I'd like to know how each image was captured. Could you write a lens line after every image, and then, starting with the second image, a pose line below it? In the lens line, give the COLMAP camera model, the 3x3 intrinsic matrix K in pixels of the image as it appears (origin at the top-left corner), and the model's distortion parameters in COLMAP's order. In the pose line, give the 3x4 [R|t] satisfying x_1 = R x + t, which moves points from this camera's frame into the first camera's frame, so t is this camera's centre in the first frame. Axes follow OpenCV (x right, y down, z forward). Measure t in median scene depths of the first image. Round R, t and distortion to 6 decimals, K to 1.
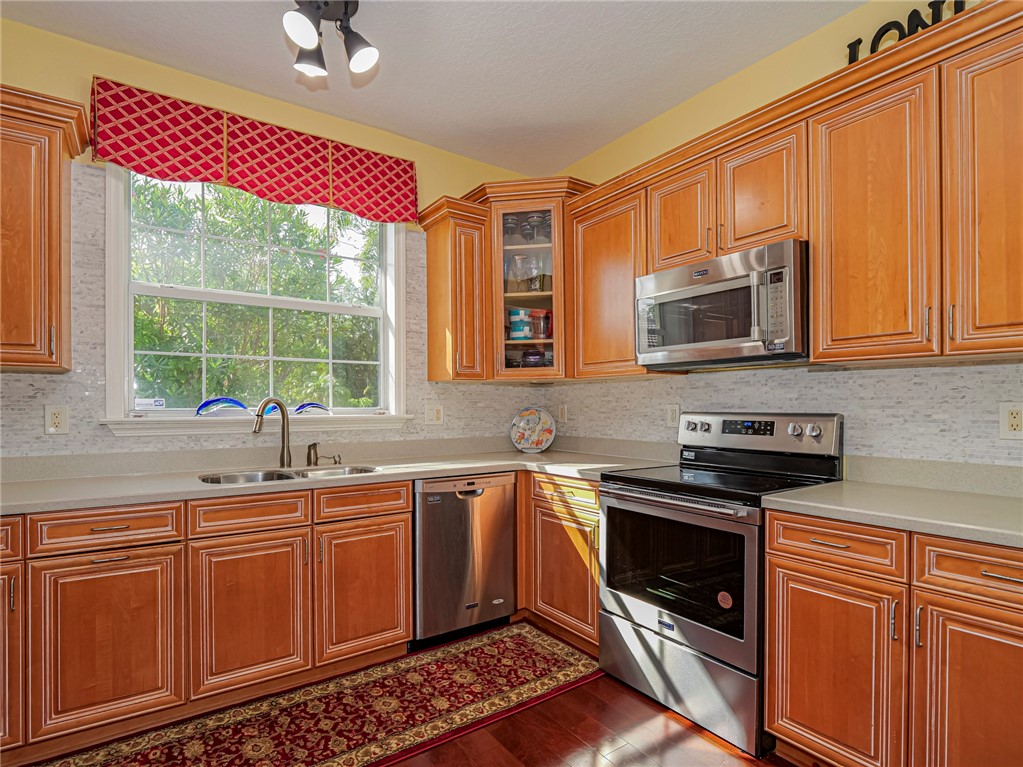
lens RADIAL K [[534.0, 0, 522.9], [0, 534.0, 415.5], [0, 0, 1]] dist [-0.010653, -0.001477]
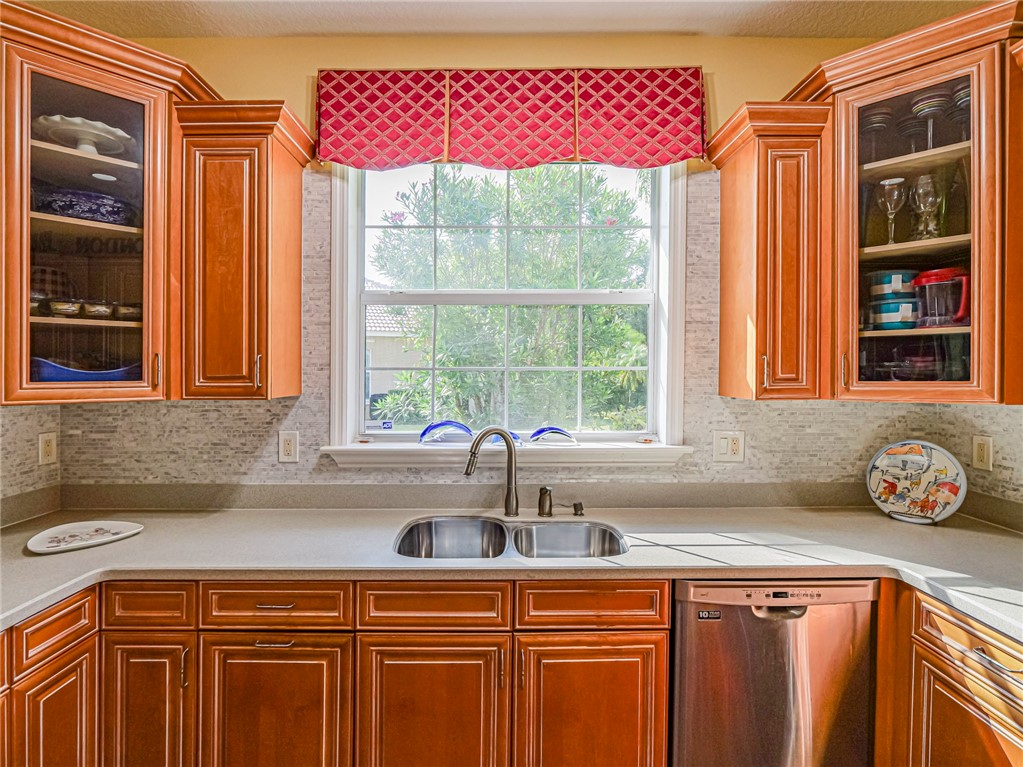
lens RADIAL K [[550.6, 0, 491.6], [0, 550.6, 386.7], [0, 0, 1]] dist [-0.005884, -0.002290]
pose [[0.809541, 0.020027, -0.586722, -0.007932], [-0.014007, 0.999792, 0.014800, -0.106387], [0.586896, -0.003763, 0.809653, 0.368732]]
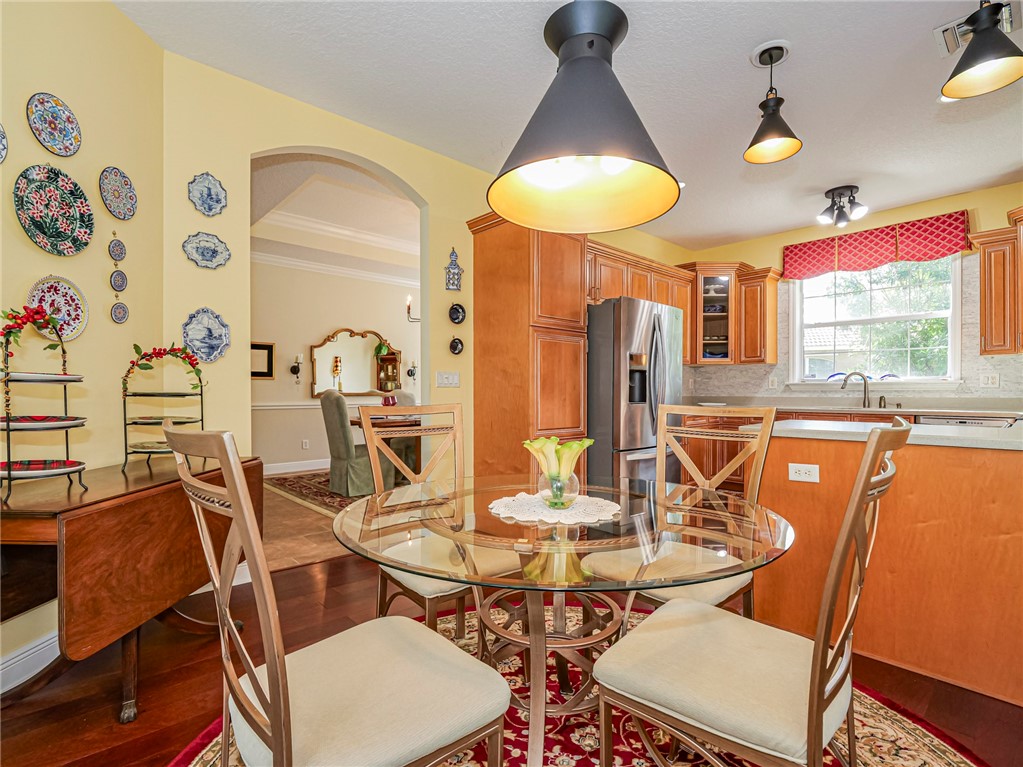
lens RADIAL K [[510.9, 0, 519.1], [0, 510.9, 387.7], [0, 0, 1]] dist [-0.012898, -0.001413]
pose [[0.153055, -0.002632, -0.988214, 1.254812], [-0.012122, 0.999916, -0.004540, 0.051066], [0.988143, 0.012674, 0.153011, -0.551731]]
